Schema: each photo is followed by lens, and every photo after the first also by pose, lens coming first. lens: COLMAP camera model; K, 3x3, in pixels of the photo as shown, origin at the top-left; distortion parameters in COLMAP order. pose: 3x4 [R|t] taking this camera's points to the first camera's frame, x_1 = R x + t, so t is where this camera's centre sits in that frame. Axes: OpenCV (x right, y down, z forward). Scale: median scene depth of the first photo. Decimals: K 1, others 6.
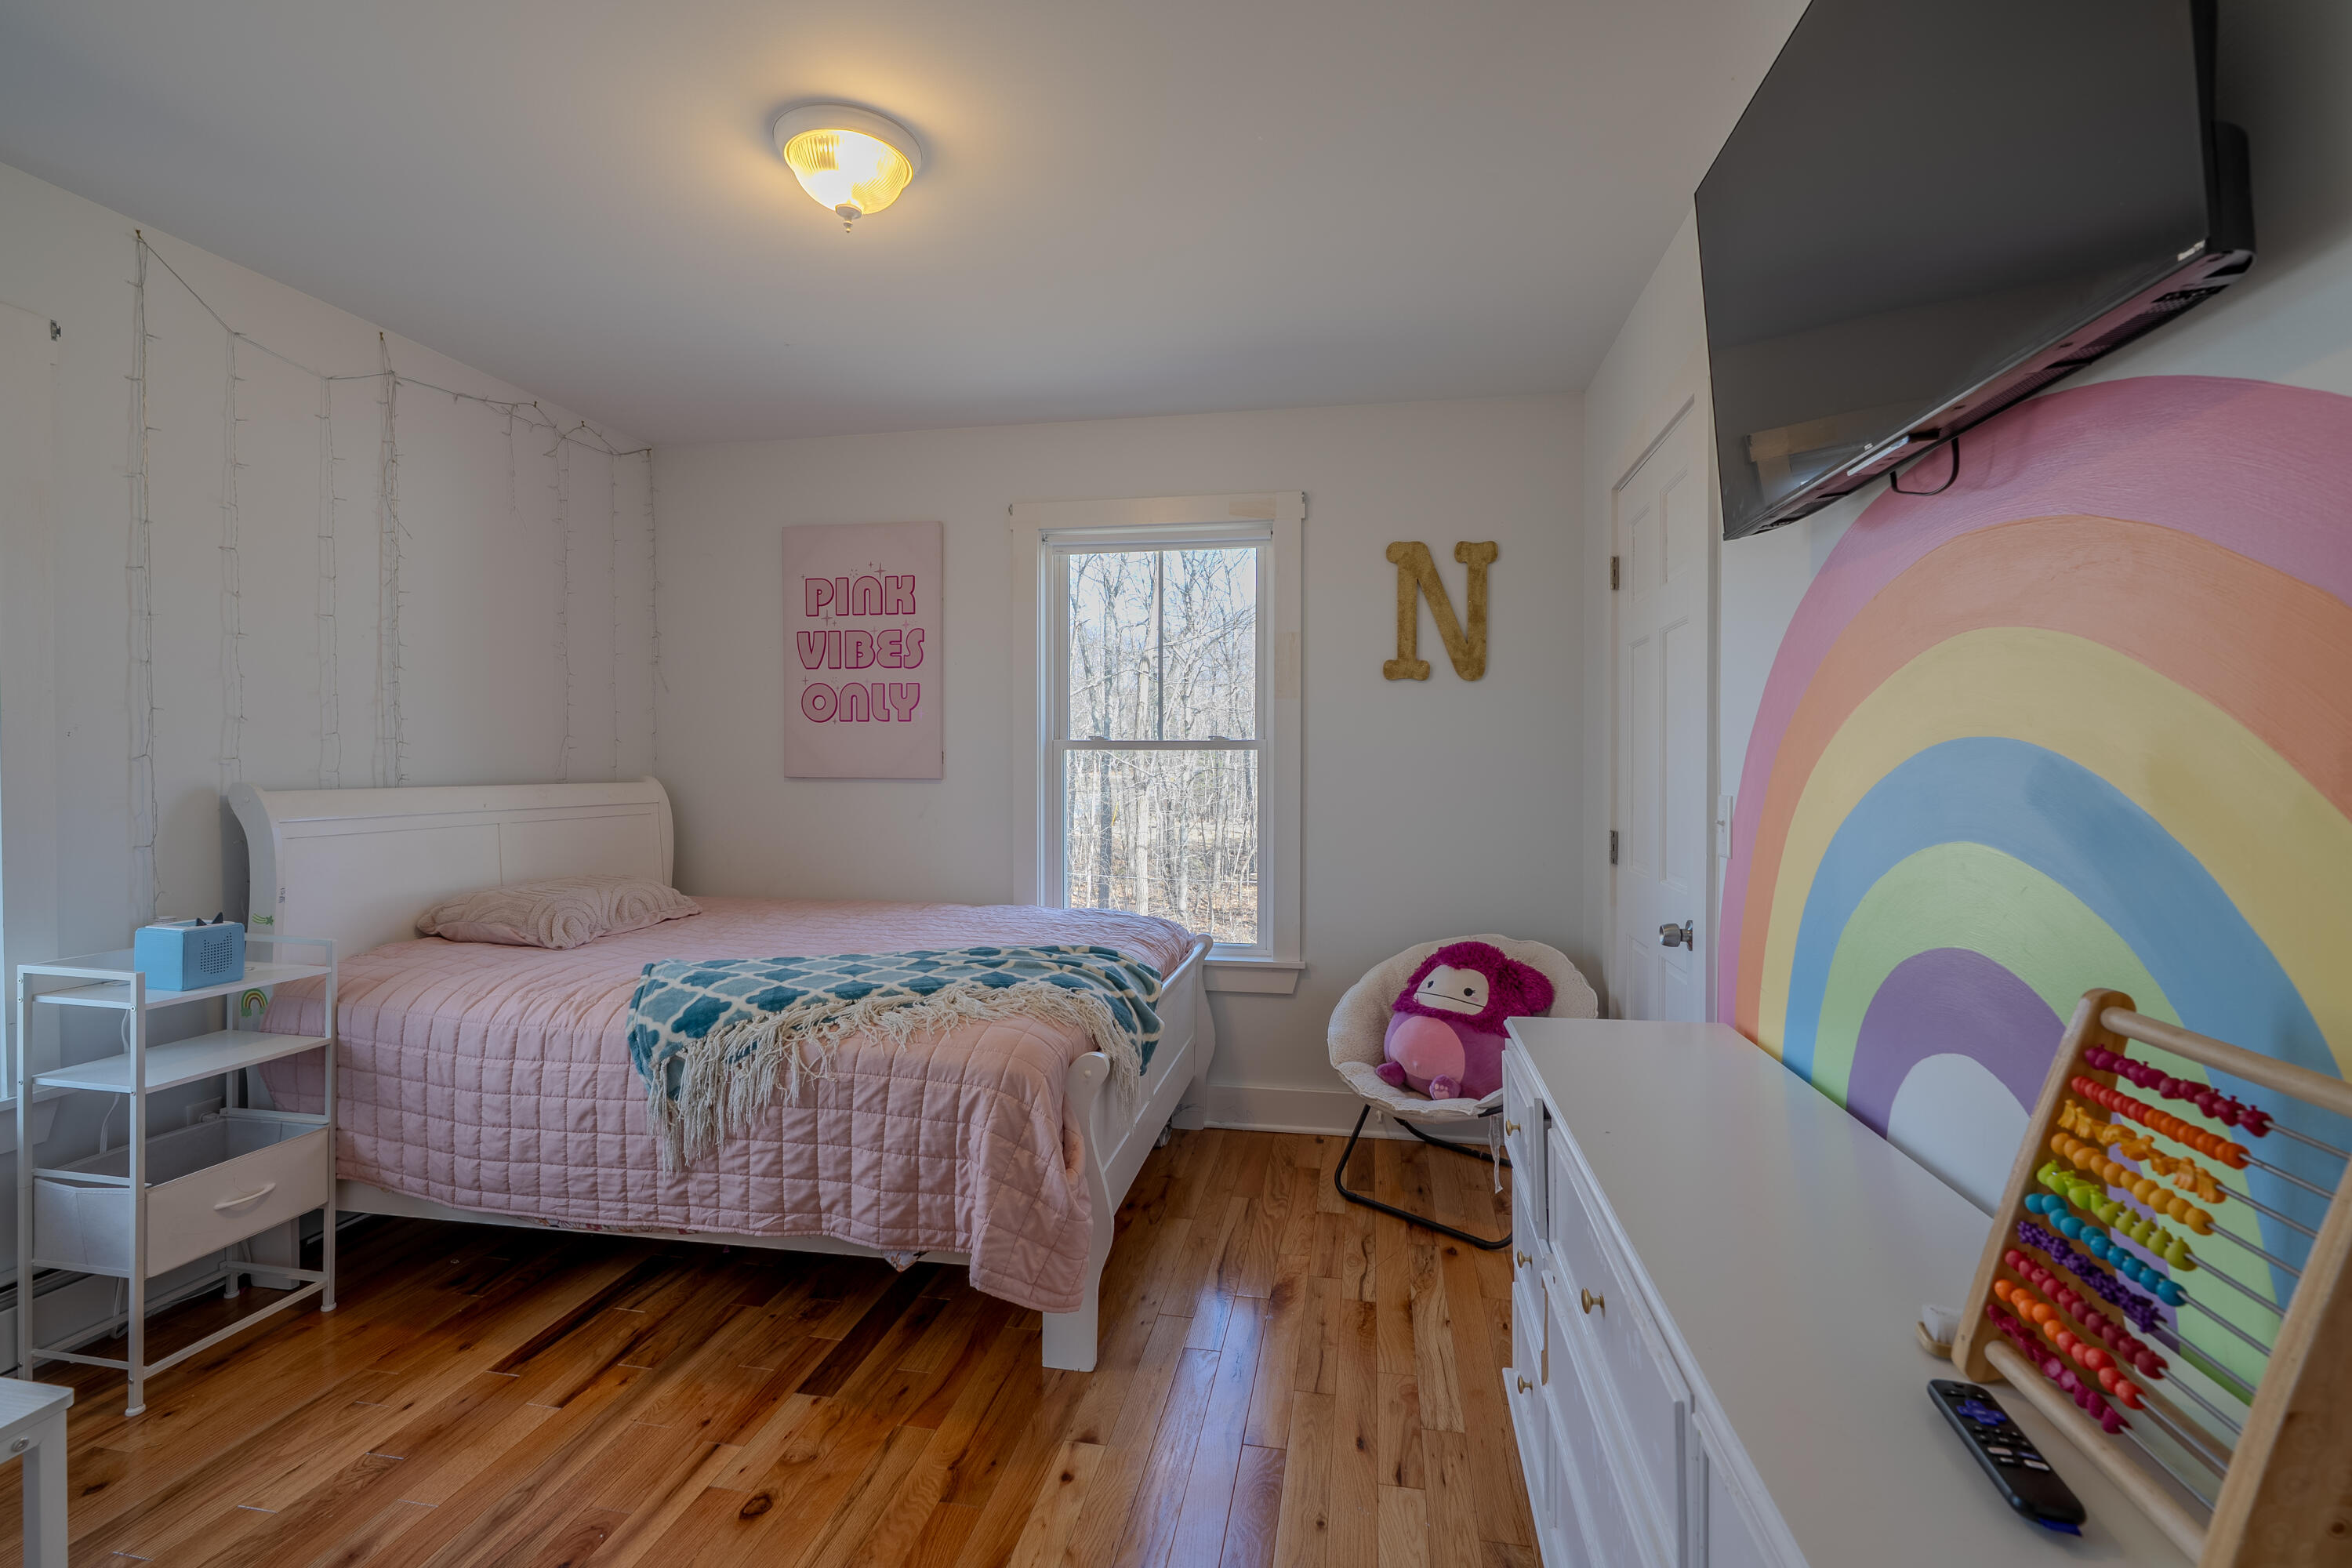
lens RADIAL K [[1056.1, 0, 1184.3], [0, 1056.1, 779.4], [0, 0, 1]] dist [-0.002571, 0.001887]
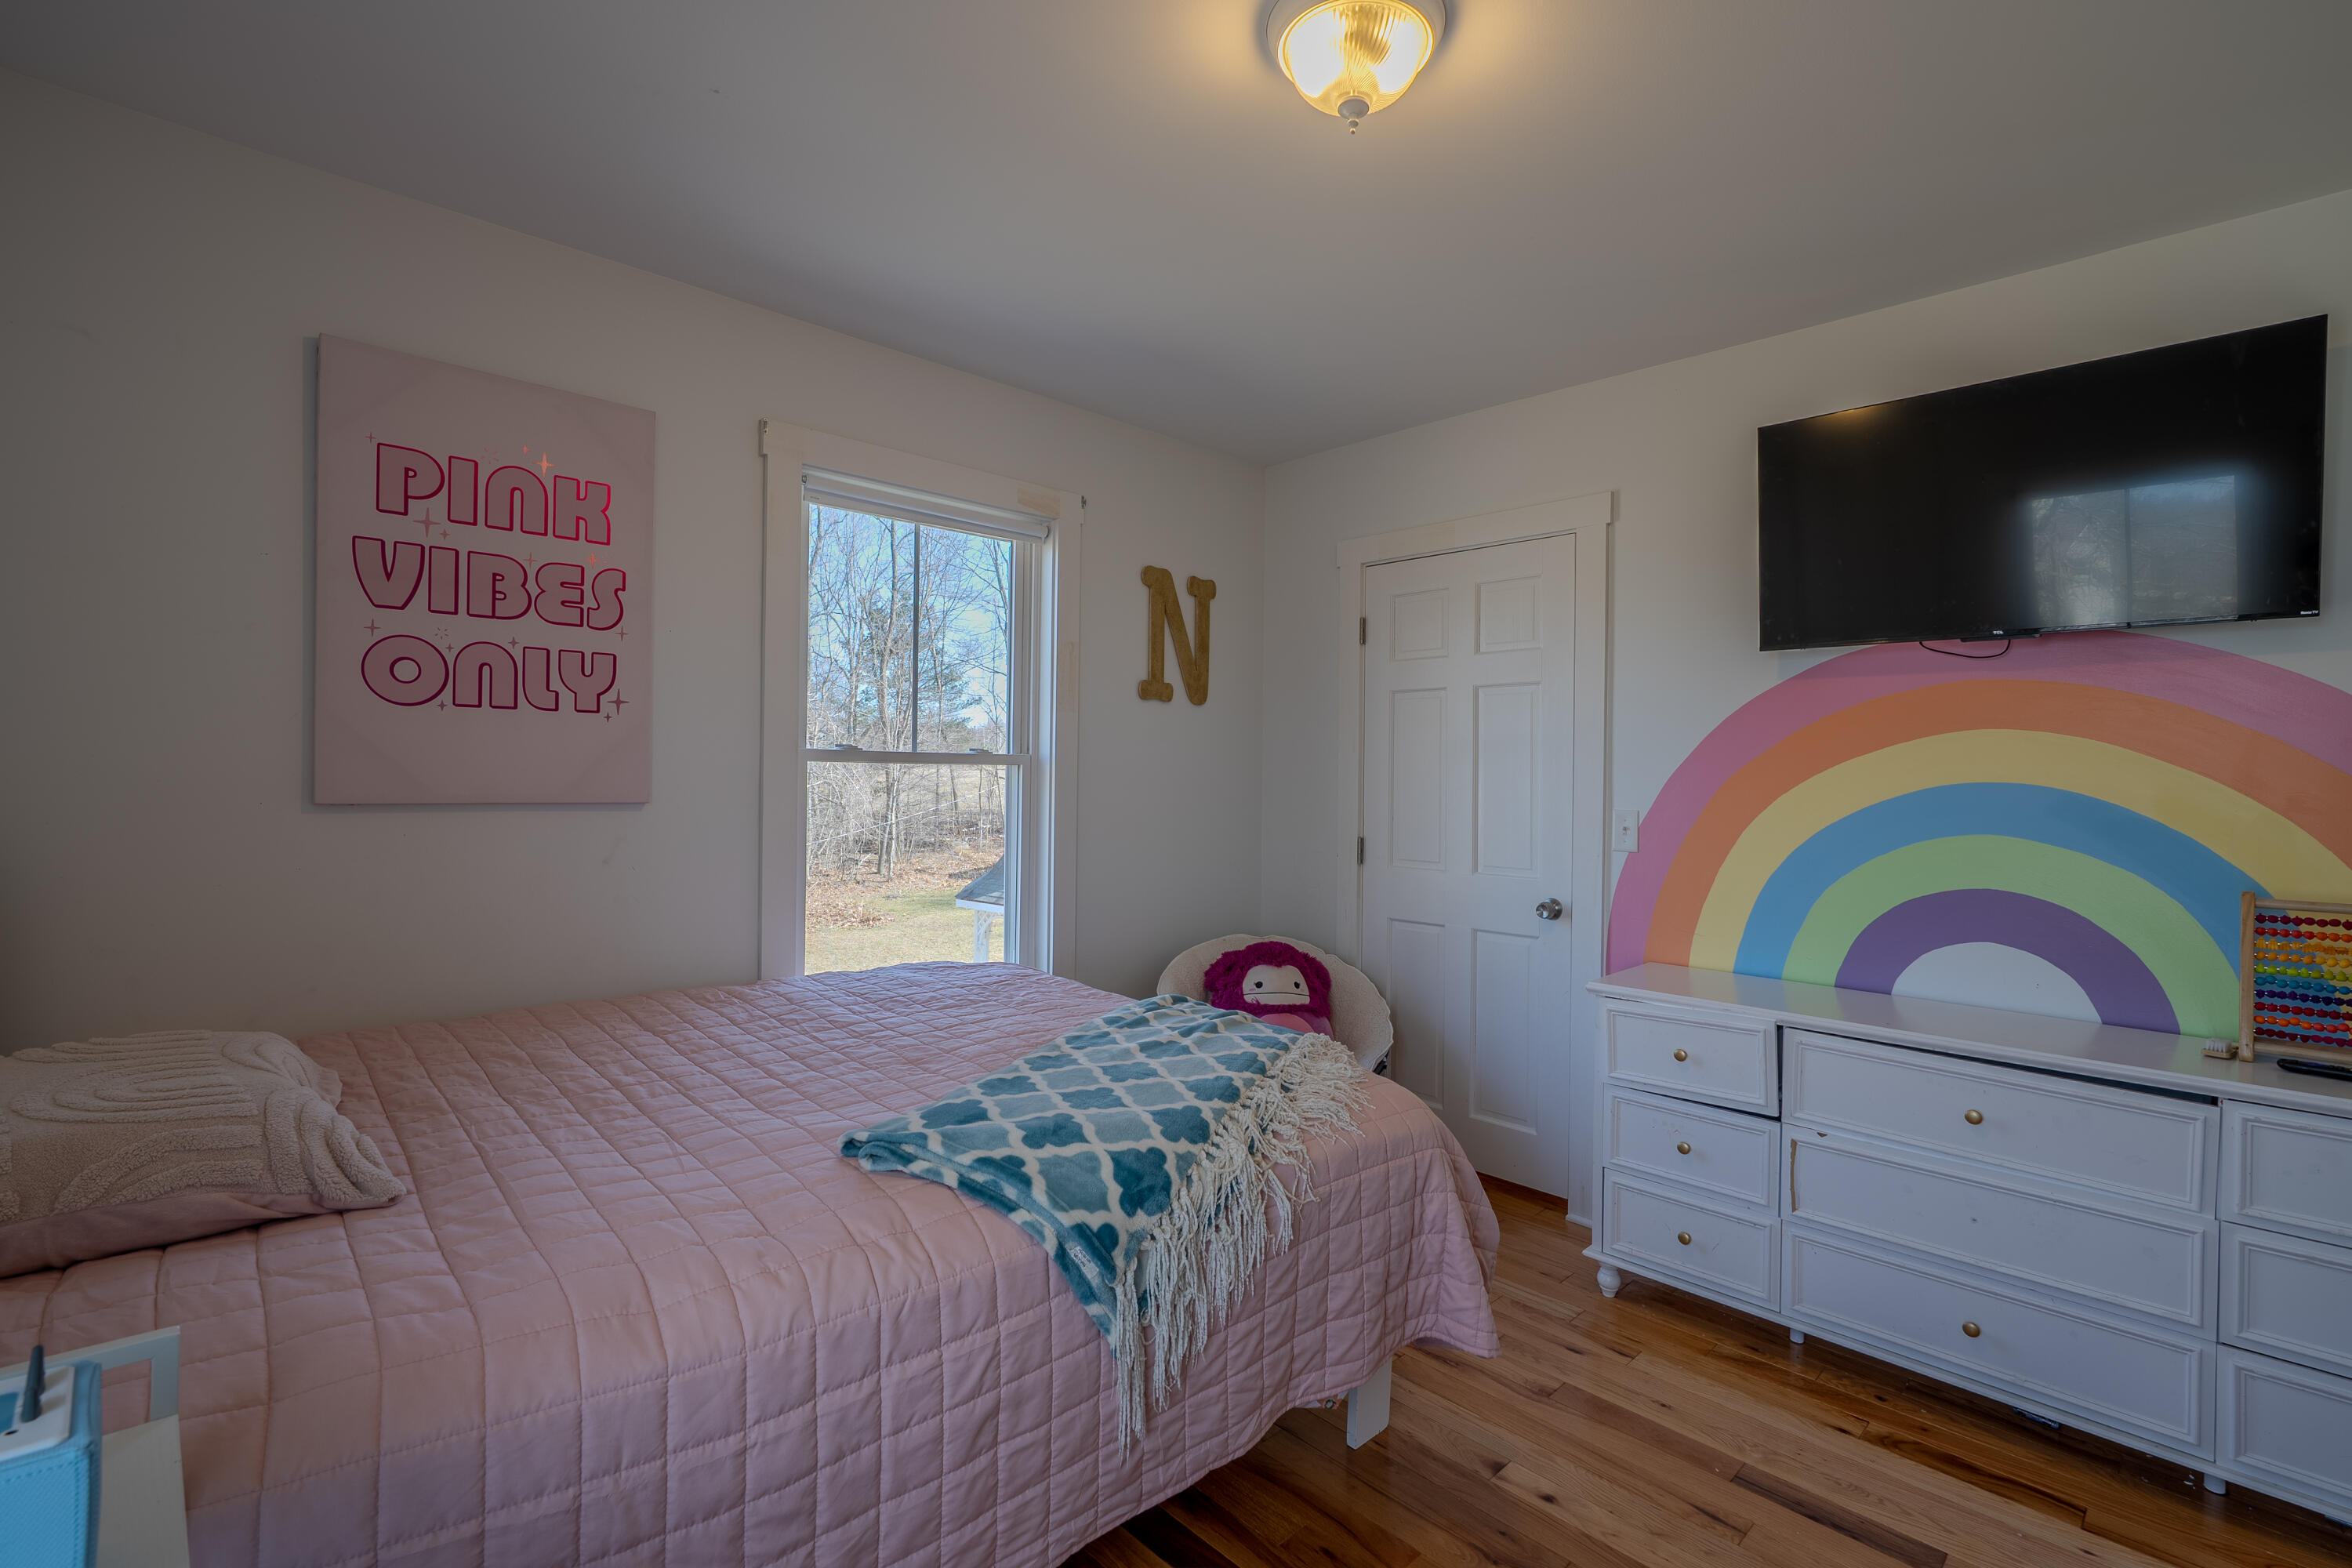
lens RADIAL K [[1056.1, 0, 1185.4], [0, 1056.1, 773.9], [0, 0, 1]] dist [-0.002571, 0.001887]
pose [[0.578680, 0.004058, 0.815544, -0.578559], [0.001482, 0.999981, -0.006027, -0.014509], [-0.815553, 0.004697, 0.578663, 0.351996]]
